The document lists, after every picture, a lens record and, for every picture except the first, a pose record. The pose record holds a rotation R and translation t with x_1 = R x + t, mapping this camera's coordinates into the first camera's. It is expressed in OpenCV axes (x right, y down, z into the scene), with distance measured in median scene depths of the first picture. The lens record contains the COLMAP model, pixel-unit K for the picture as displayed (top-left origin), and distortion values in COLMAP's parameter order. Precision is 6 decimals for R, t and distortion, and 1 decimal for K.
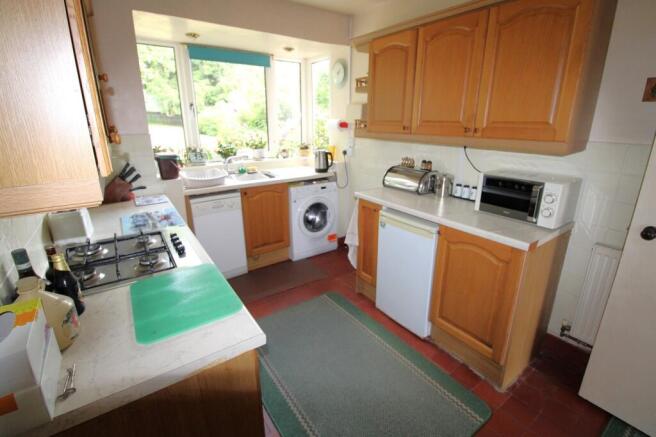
lens RADIAL K [[310.9, 0, 329.9], [0, 310.9, 216.2], [0, 0, 1]] dist [-0.005915, -0.006124]
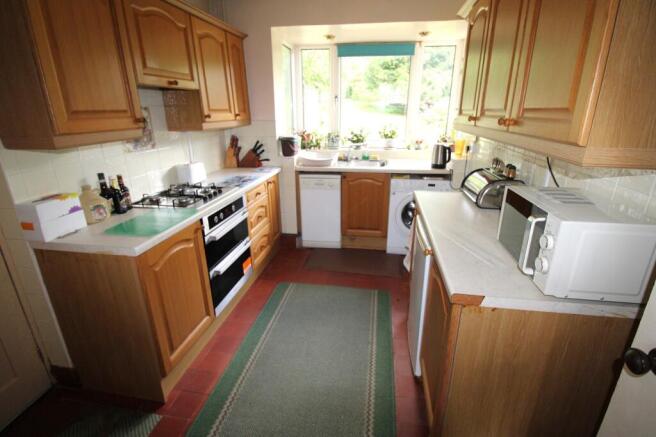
lens RADIAL K [[310.9, 0, 328.5], [0, 310.9, 215.7], [0, 0, 1]] dist [-0.005915, -0.006124]
pose [[0.700378, 0.223877, -0.677753, 0.425528], [-0.207836, 0.972358, 0.106417, -0.041169], [0.682843, 0.066329, 0.727548, 0.155207]]
